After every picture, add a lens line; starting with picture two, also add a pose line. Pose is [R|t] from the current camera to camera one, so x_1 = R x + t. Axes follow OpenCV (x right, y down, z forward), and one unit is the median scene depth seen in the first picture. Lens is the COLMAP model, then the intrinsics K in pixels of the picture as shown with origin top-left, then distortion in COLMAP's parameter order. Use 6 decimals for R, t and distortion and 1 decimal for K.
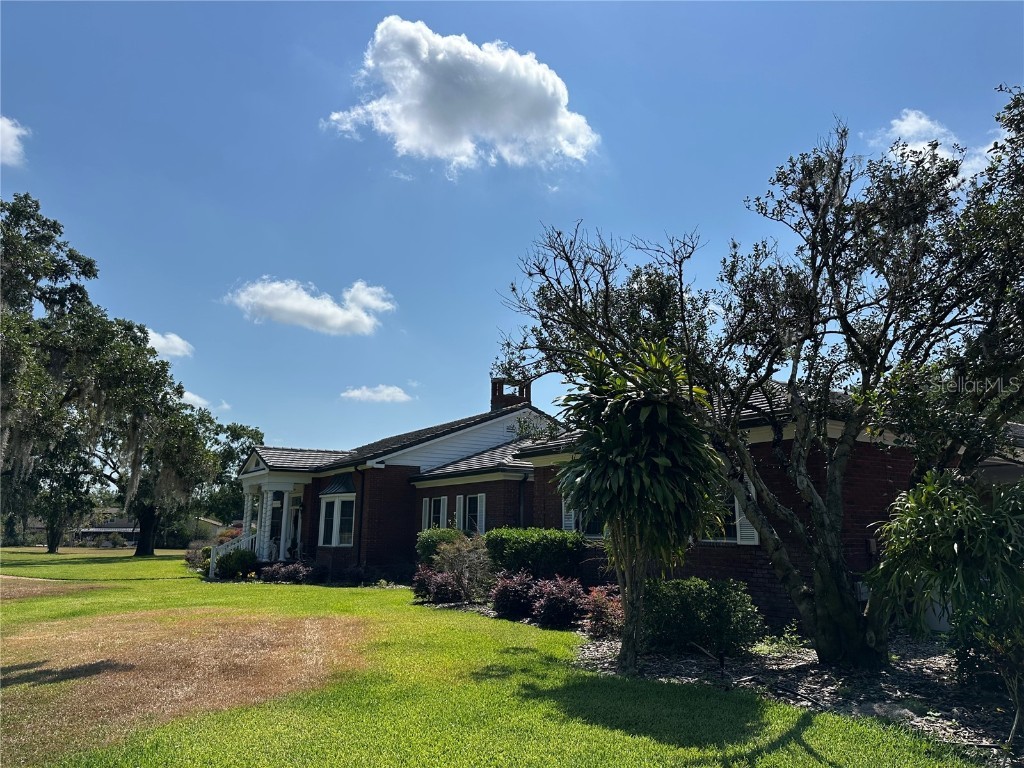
lens RADIAL K [[716.0, 0, 512.0], [0, 716.0, 384.0], [0, 0, 1]] dist [0.098782, -0.129264]
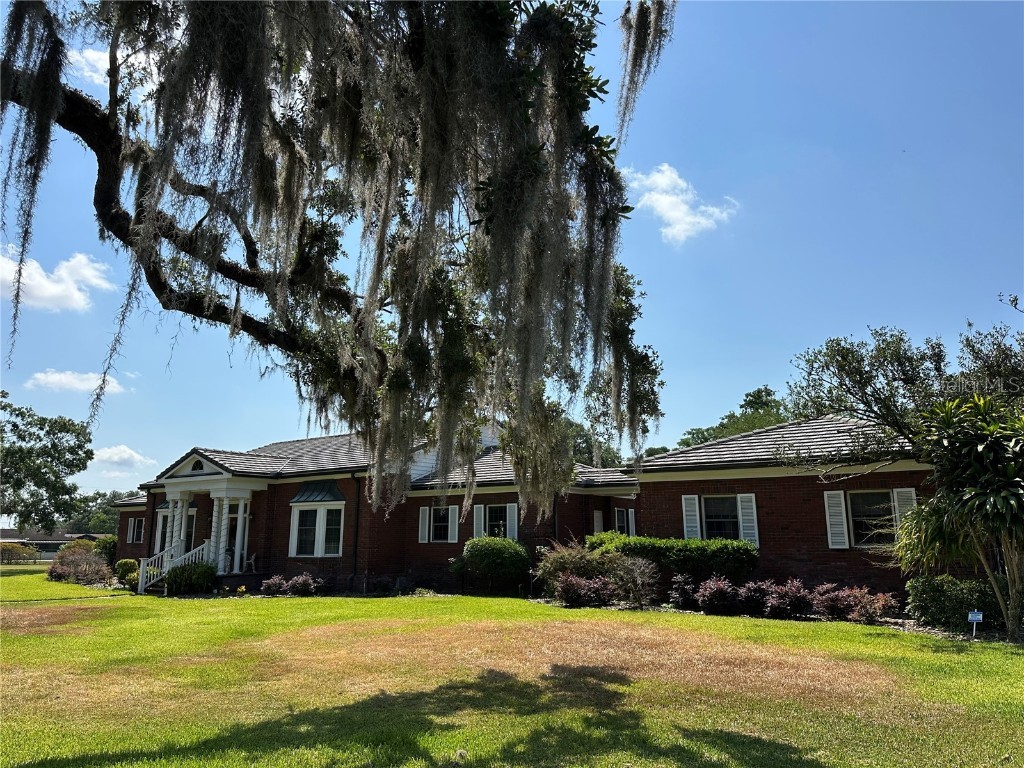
lens RADIAL K [[716.0, 0, 512.0], [0, 716.0, 384.0], [0, 0, 1]] dist [0.098782, -0.129264]
pose [[0.930450, 0.069048, 0.359855, -0.367883], [-0.066045, 0.997603, -0.020651, -0.001628], [-0.360418, -0.004551, 0.932780, 0.010282]]
